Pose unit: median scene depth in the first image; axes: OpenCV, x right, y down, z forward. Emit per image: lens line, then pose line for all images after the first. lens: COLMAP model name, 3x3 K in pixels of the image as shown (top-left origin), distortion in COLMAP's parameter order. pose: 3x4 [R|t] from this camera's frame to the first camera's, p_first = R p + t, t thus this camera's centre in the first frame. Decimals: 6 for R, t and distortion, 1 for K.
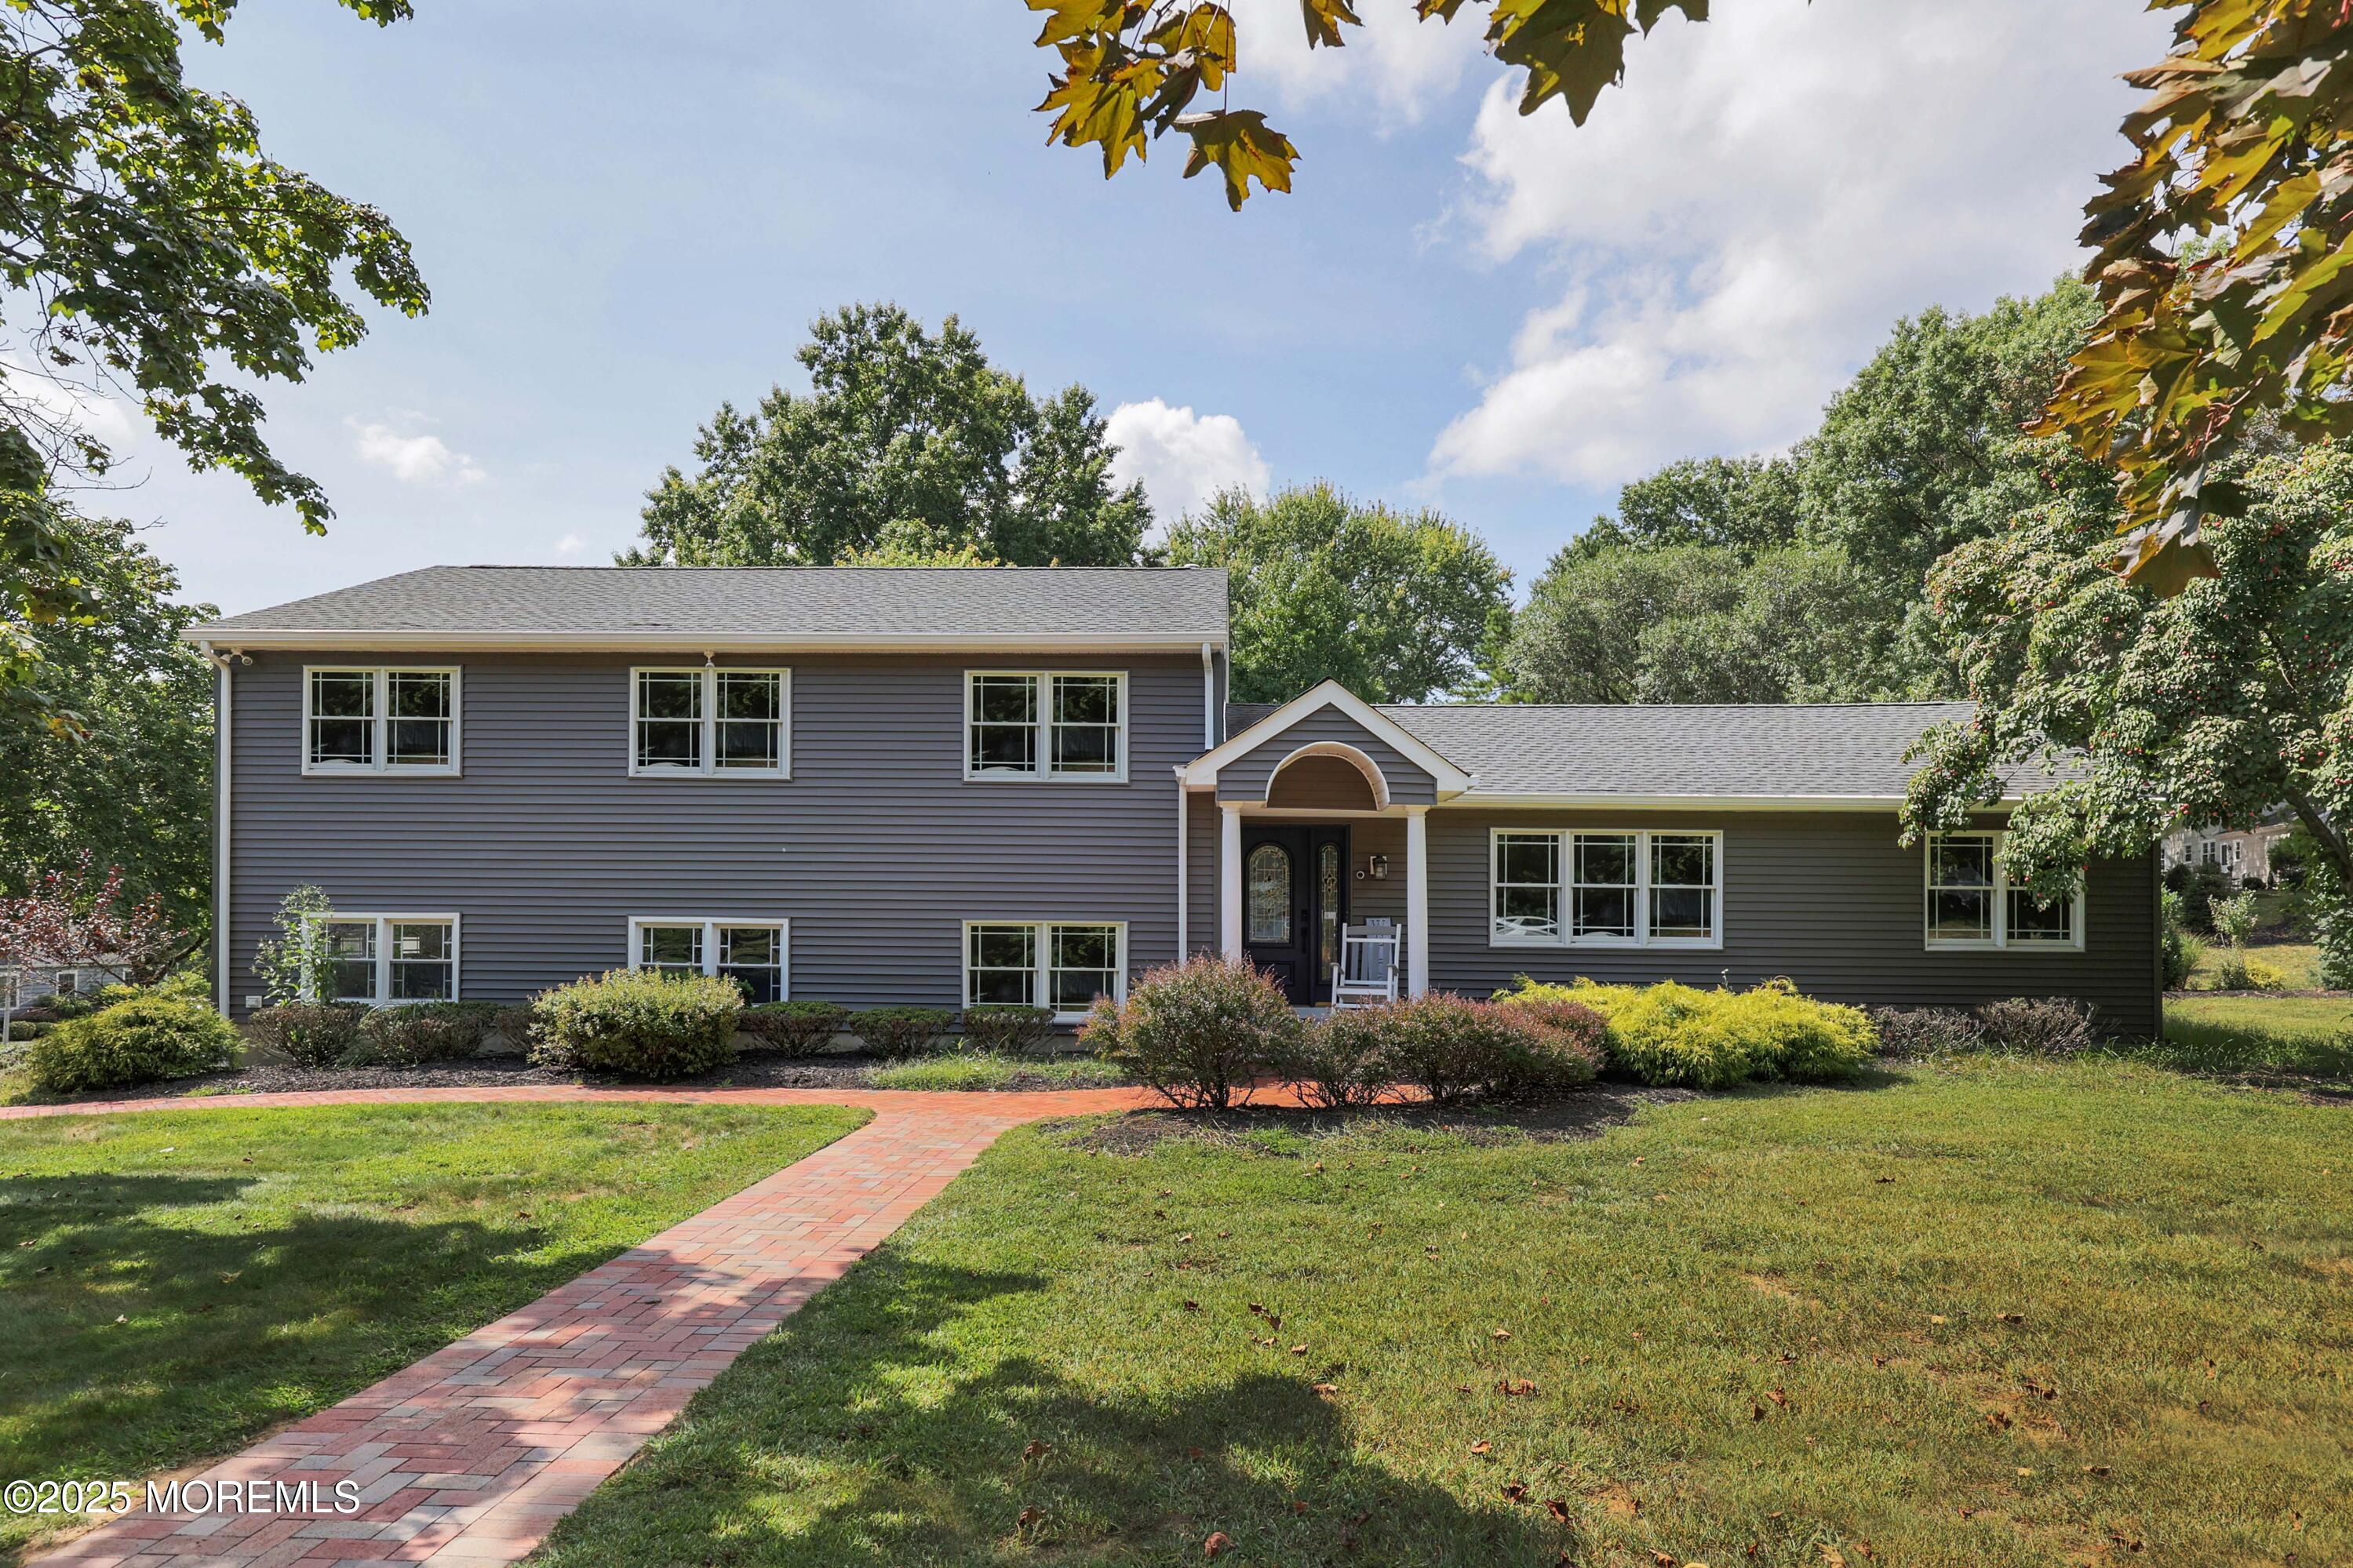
lens RADIAL K [[1320.0, 0, 1176.5], [0, 1320.0, 743.4], [0, 0, 1]] dist [-0.000703, -0.001048]
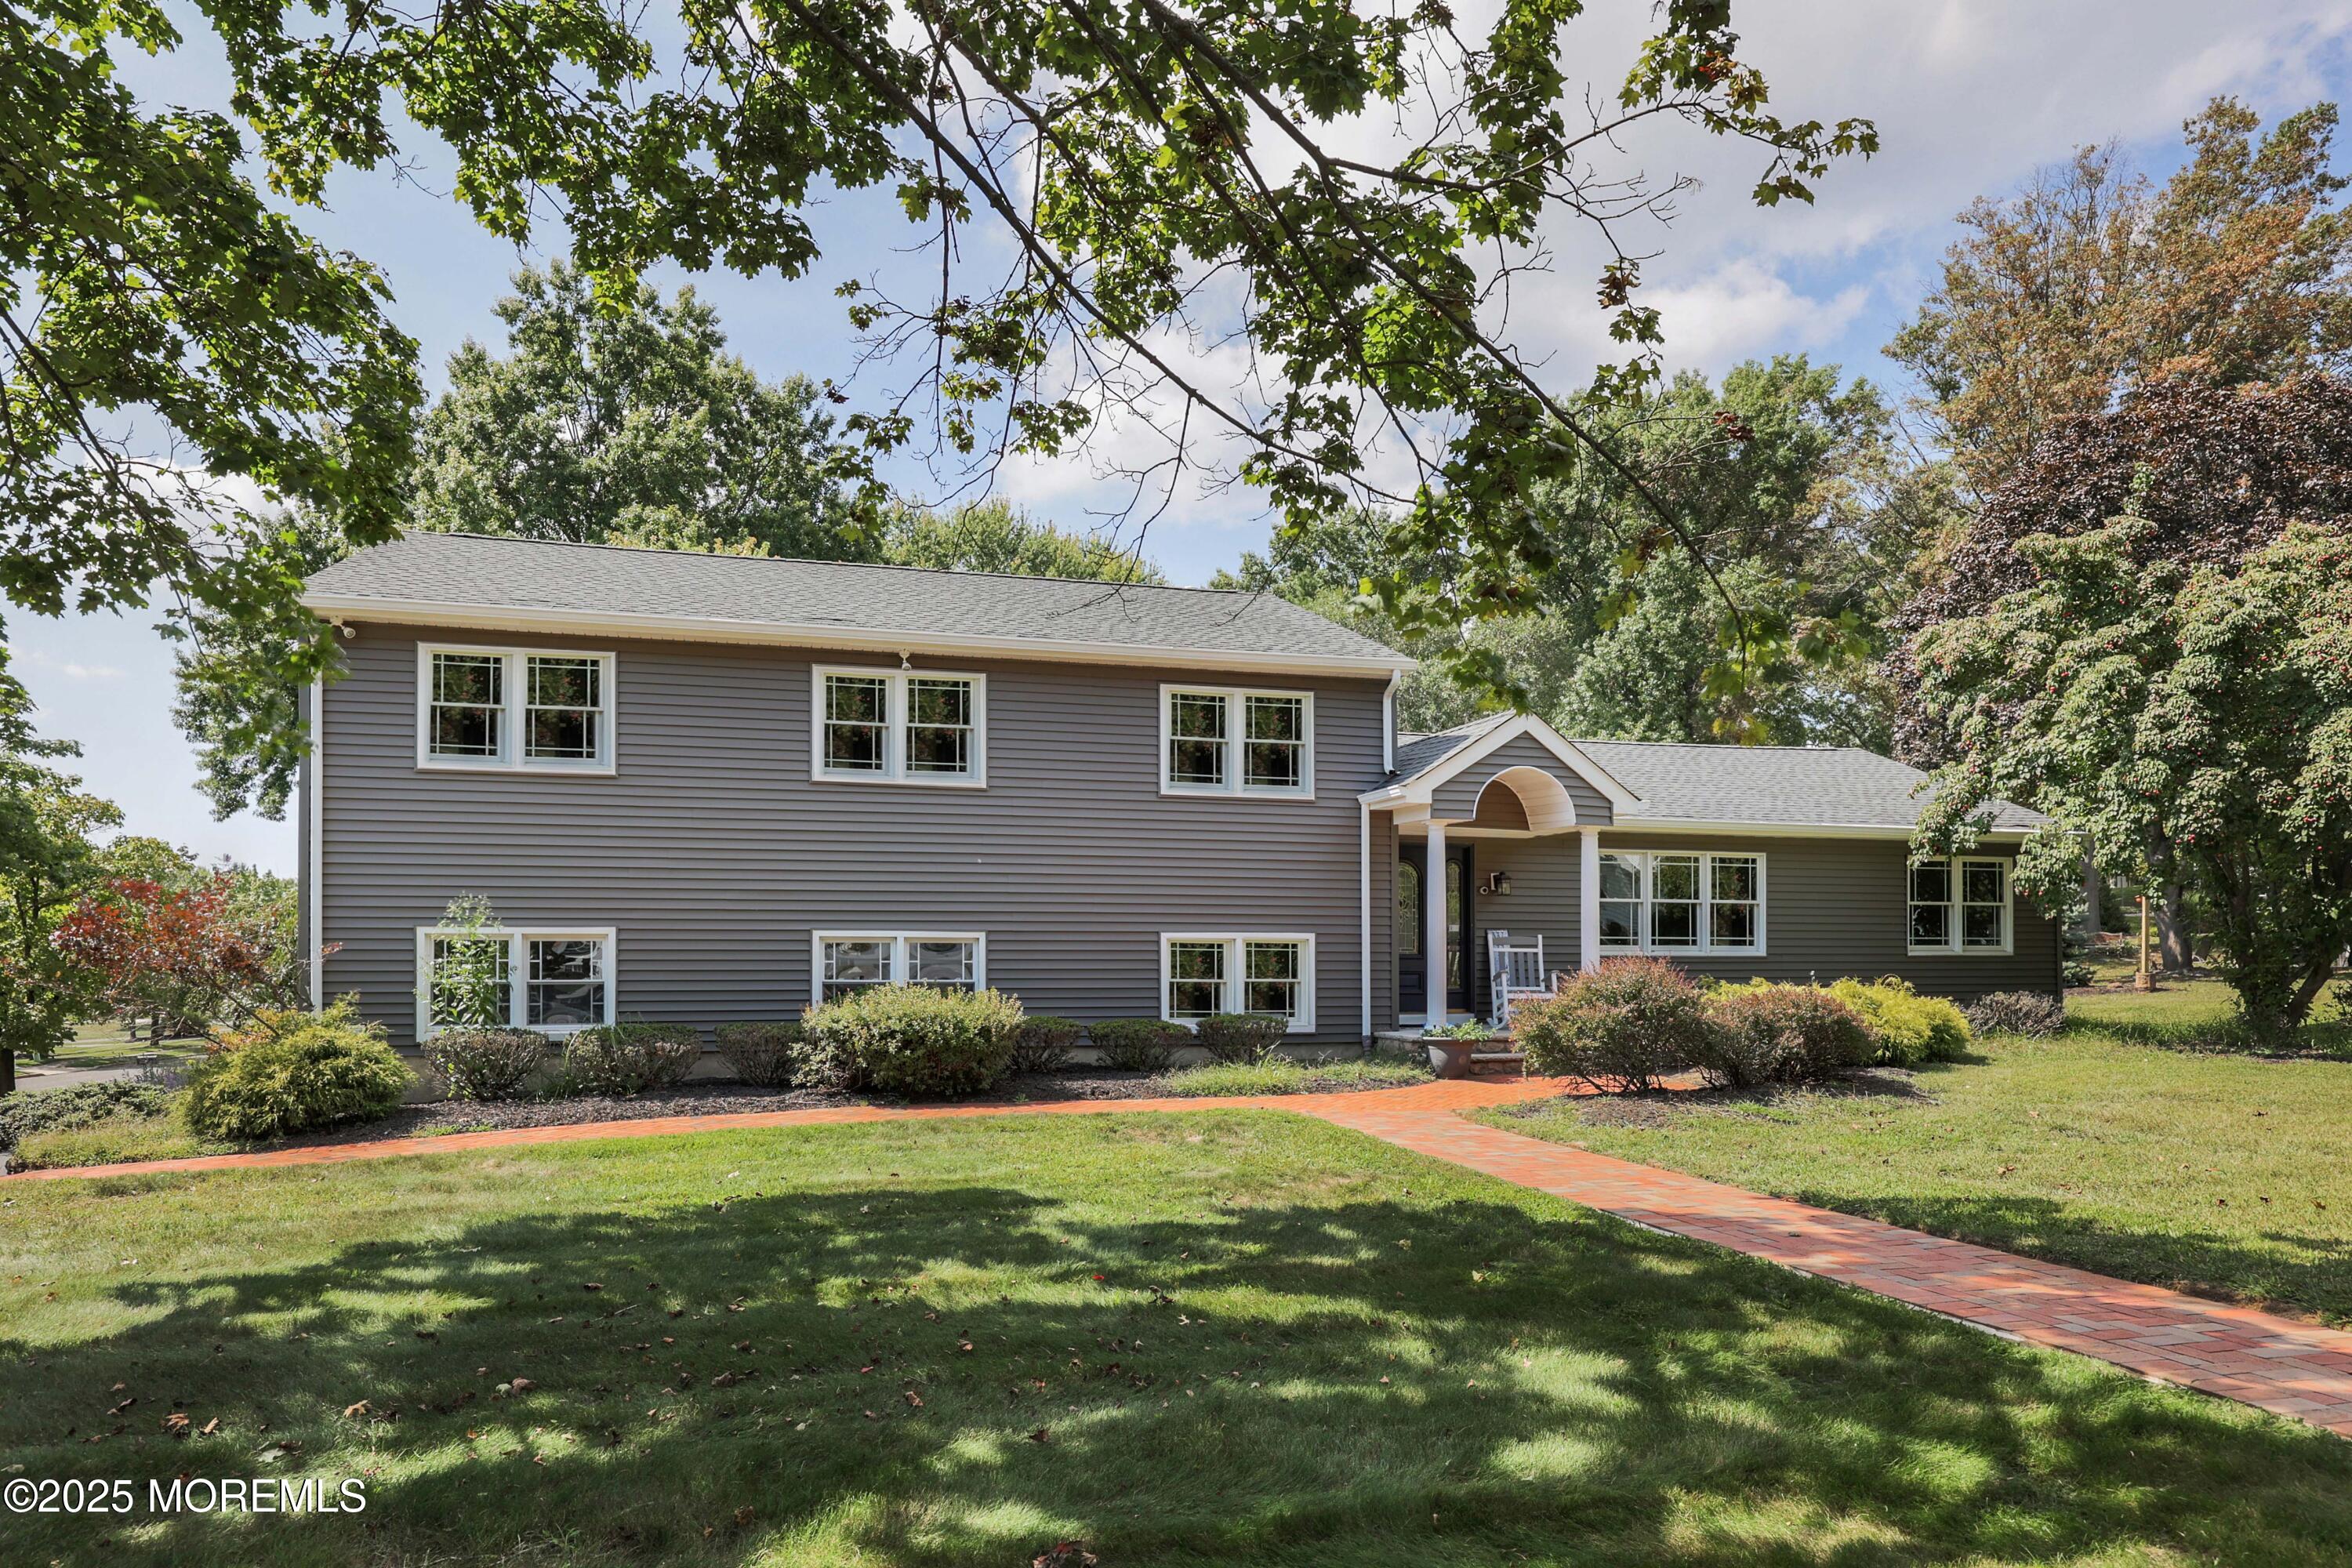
lens RADIAL K [[1355.8, 0, 1202.3], [0, 1355.8, 758.3], [0, 0, 1]] dist [-0.001756, -0.000675]
pose [[0.957875, 0.032114, 0.285384, -0.429343], [-0.030176, 0.999482, -0.011186, 0.011809], [-0.285595, 0.002103, 0.958348, 0.002233]]
